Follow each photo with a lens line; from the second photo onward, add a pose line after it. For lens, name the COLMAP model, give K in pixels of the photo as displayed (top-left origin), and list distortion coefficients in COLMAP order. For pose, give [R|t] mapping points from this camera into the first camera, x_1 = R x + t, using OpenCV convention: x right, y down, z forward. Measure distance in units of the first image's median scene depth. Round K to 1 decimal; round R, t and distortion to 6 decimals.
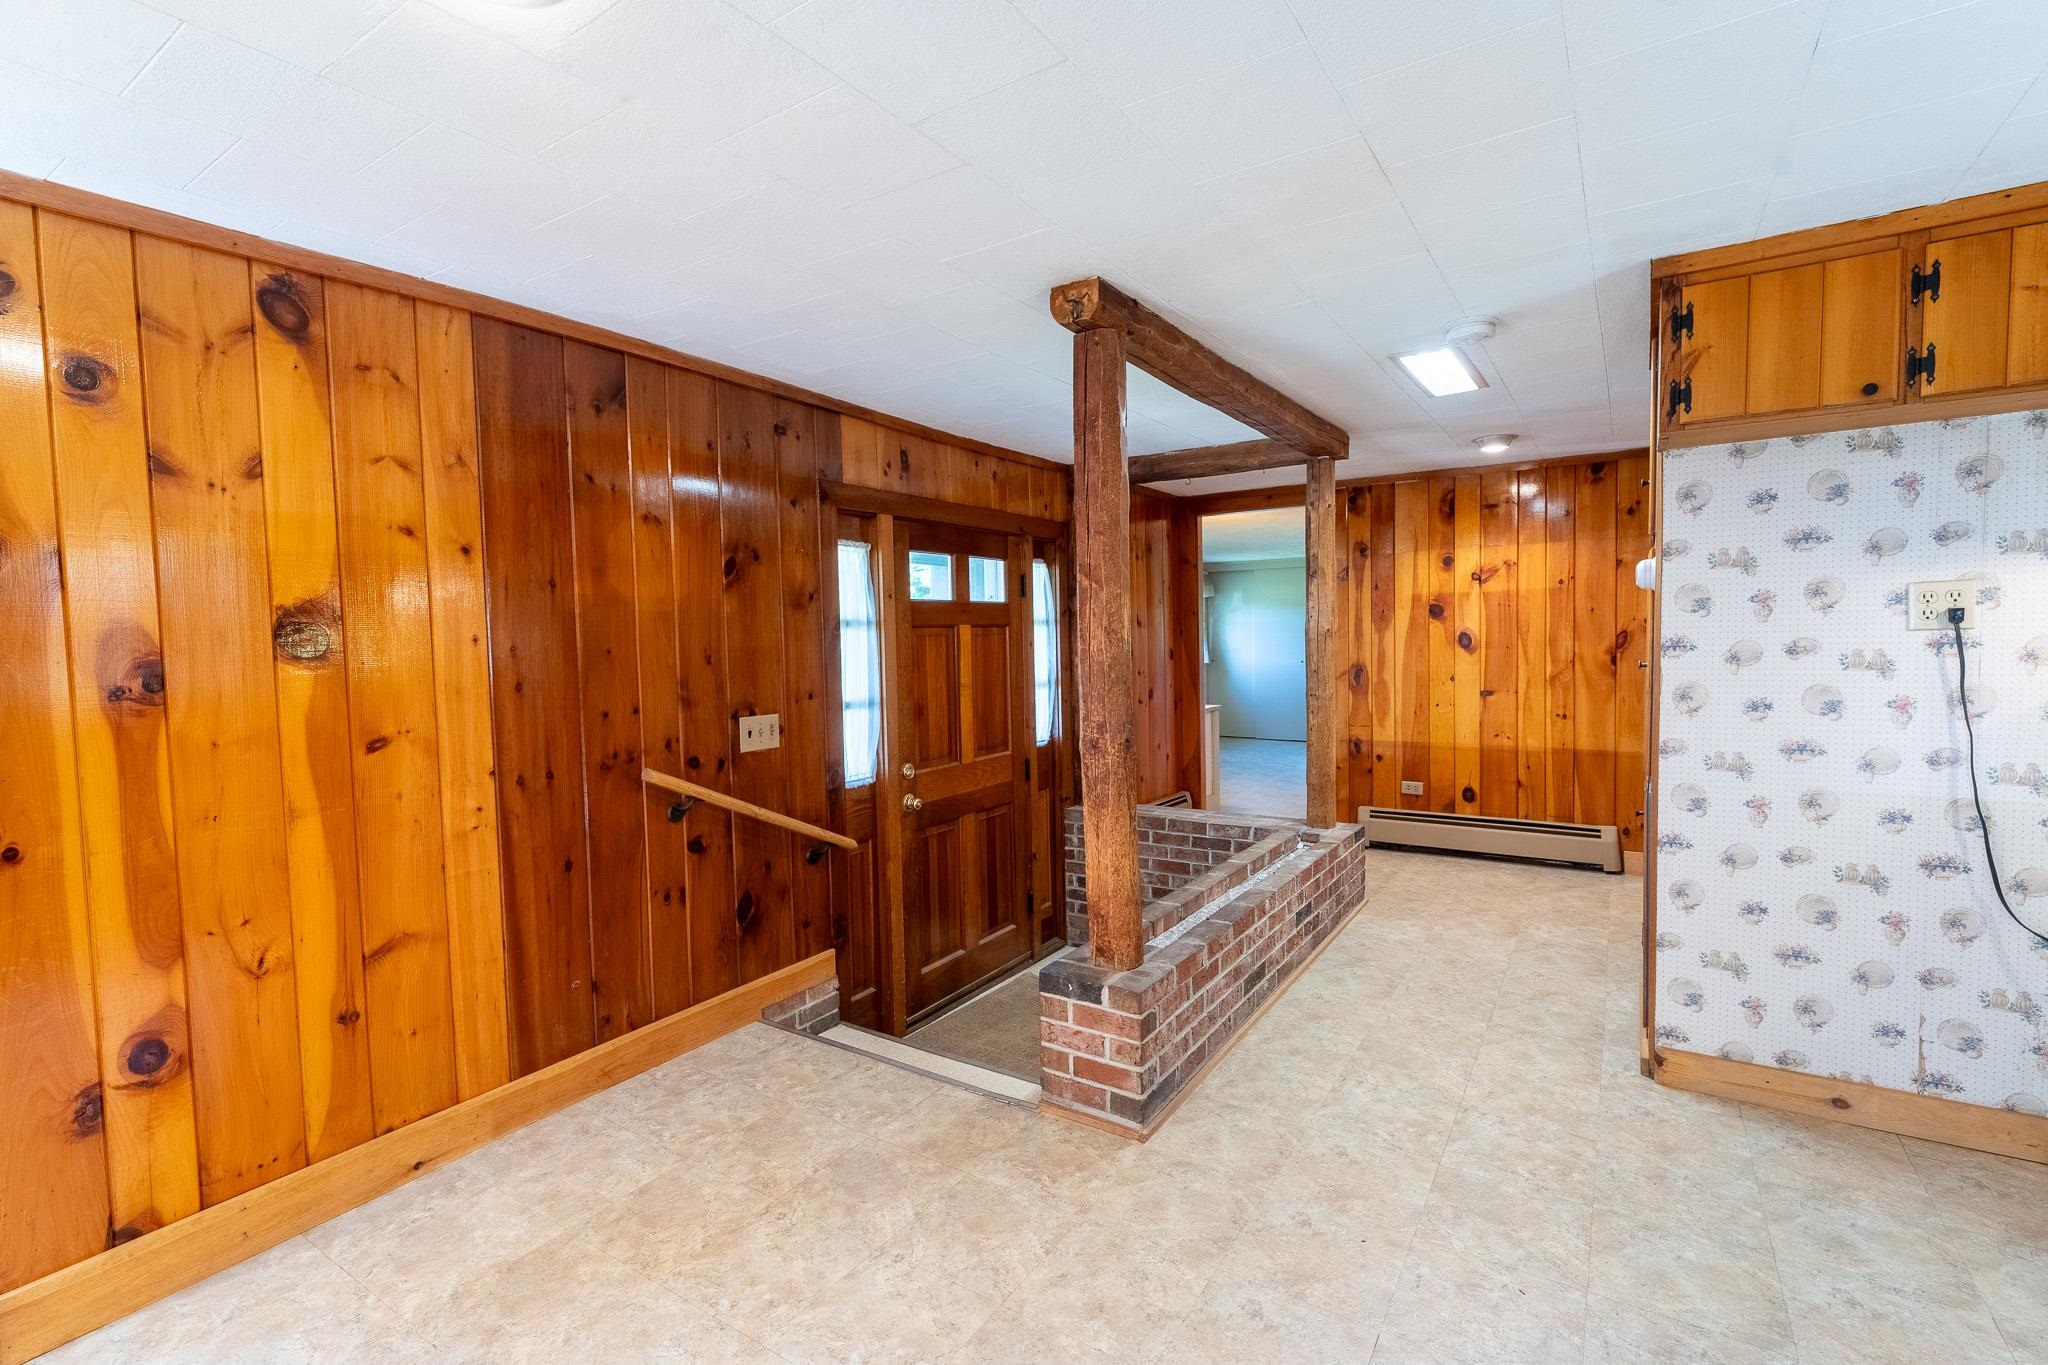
lens RADIAL K [[918.1, 0, 1026.6], [0, 918.1, 687.5], [0, 0, 1]] dist [-0.000131, -0.000006]
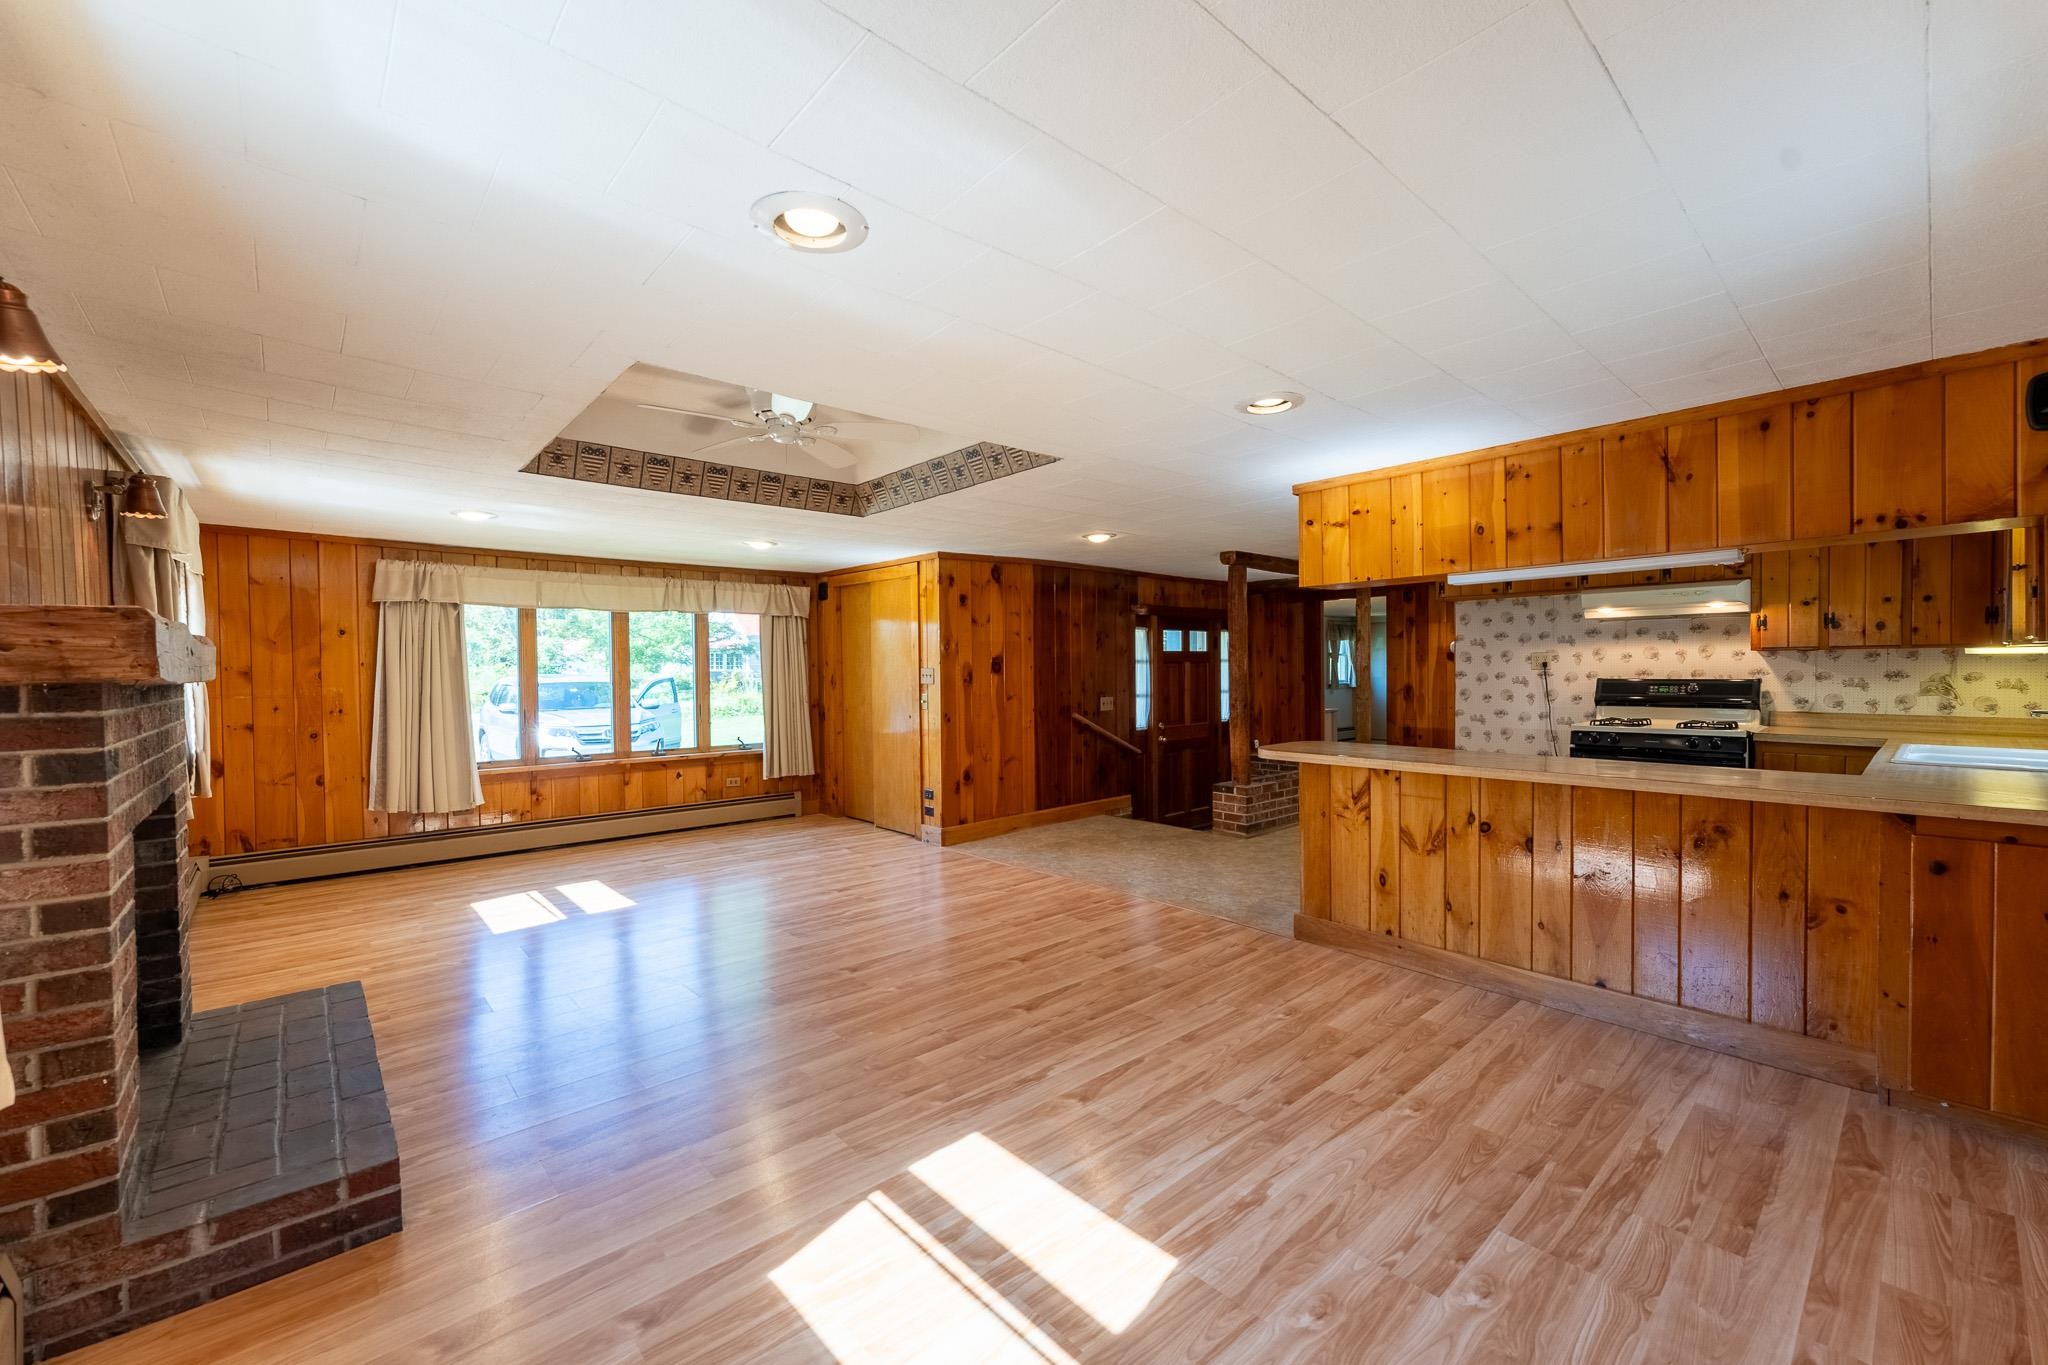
lens RADIAL K [[823.2, 0, 1028.2], [0, 823.2, 686.4], [0, 0, 1]] dist [0.002050, 0.000148]
pose [[0.968628, 0.017375, -0.247909, 0.090277], [-0.024477, 0.999373, -0.025594, 0.084759], [0.247308, 0.030859, 0.968445, -1.696560]]
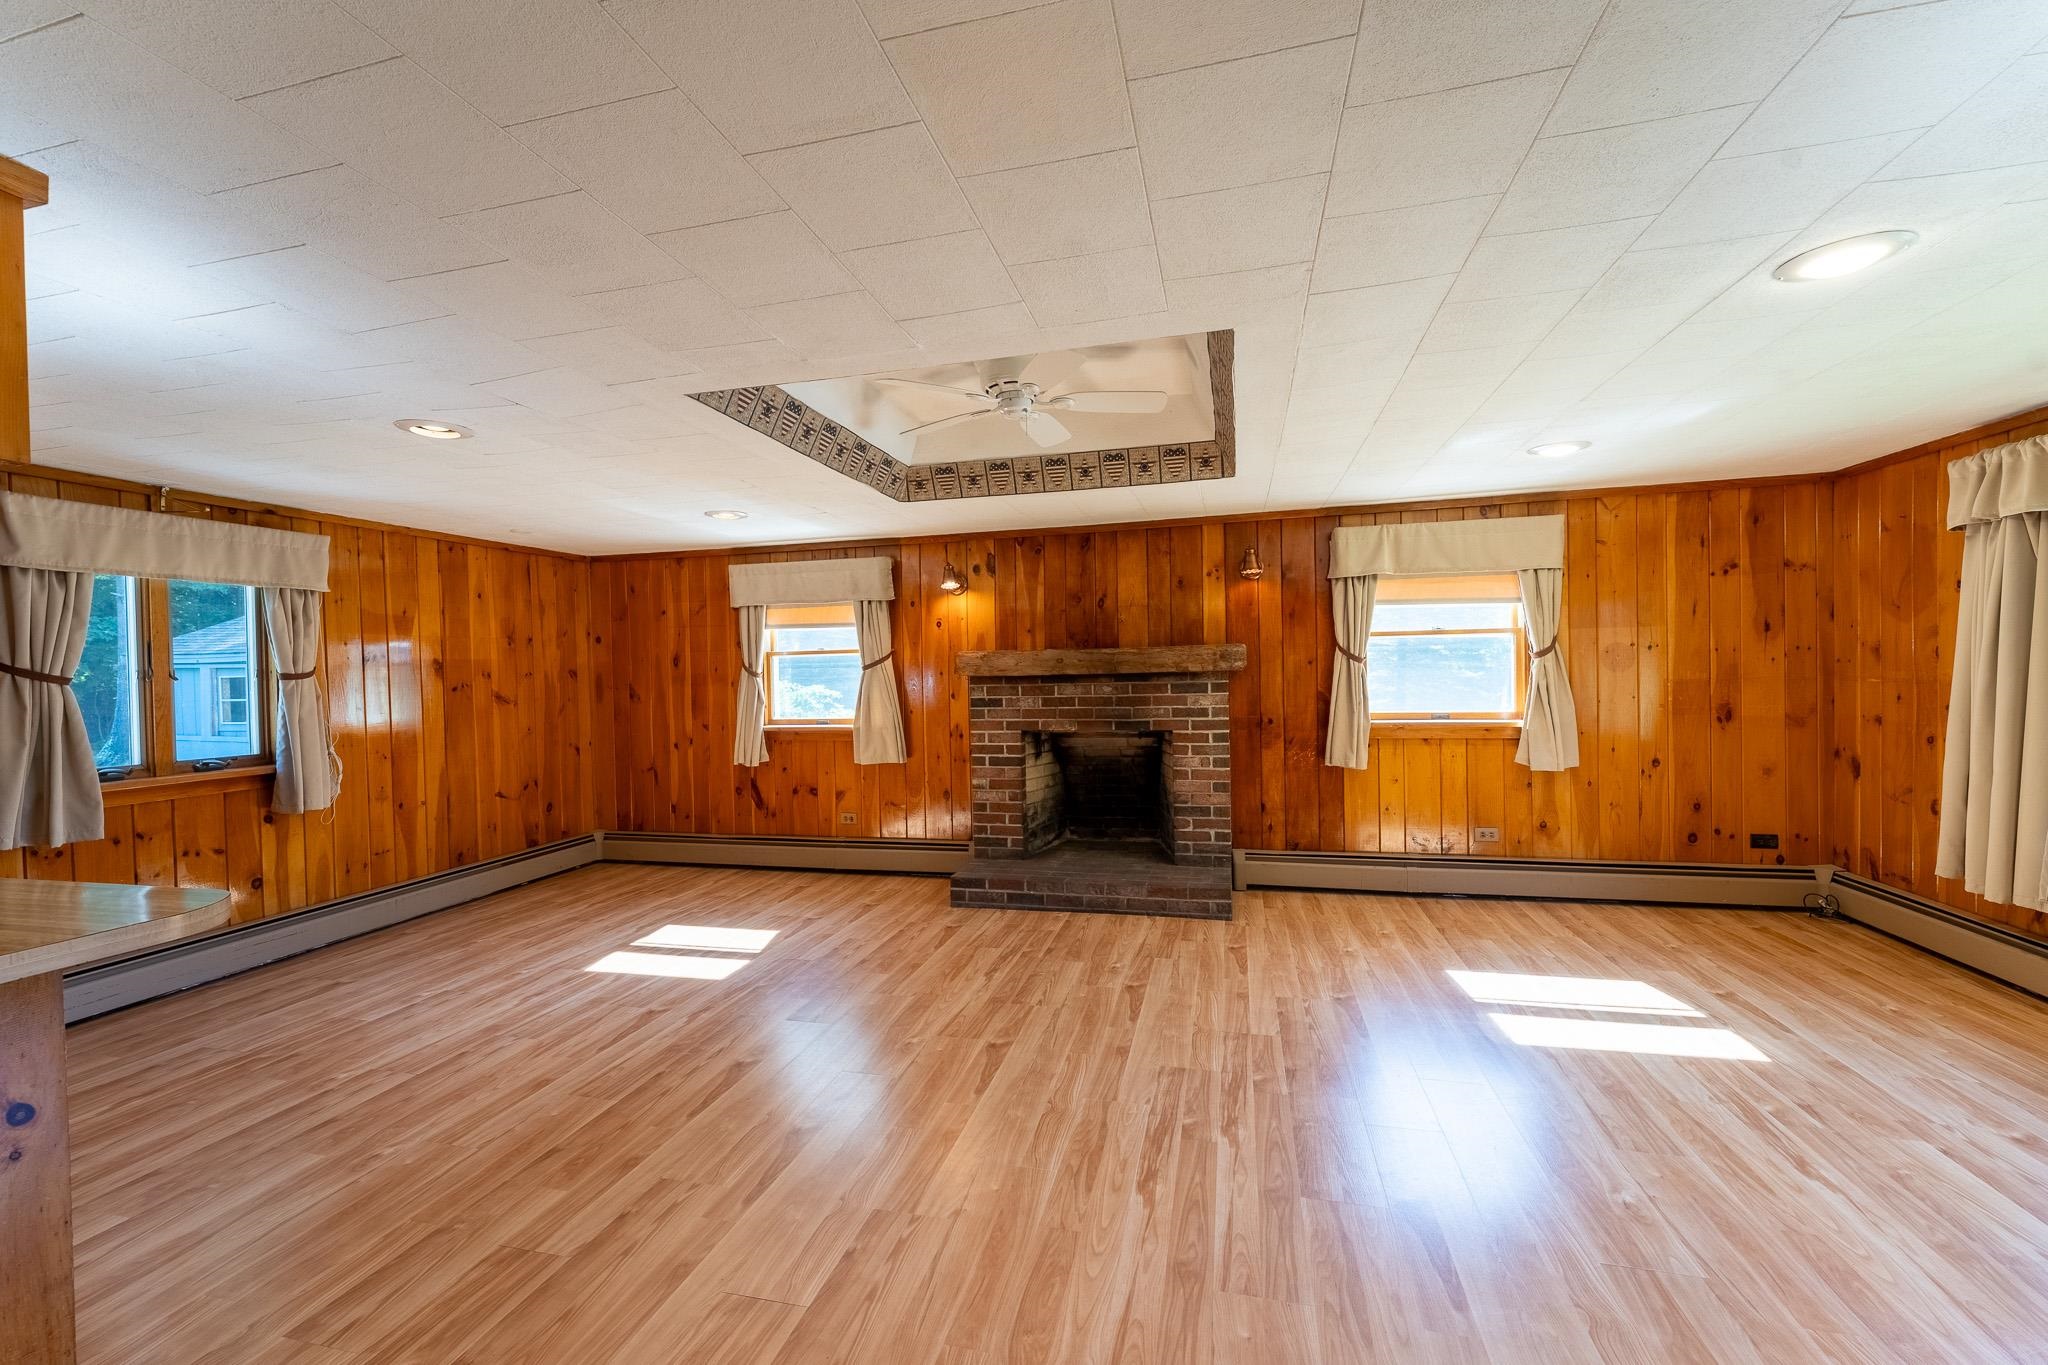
lens RADIAL K [[823.2, 0, 1028.2], [0, 823.2, 686.4], [0, 0, 1]] dist [0.002050, 0.000148]
pose [[-0.941280, 0.048061, -0.334188, -0.242923], [0.025681, 0.997141, 0.071070, -0.035742], [0.336648, 0.058315, -0.939823, 0.761724]]
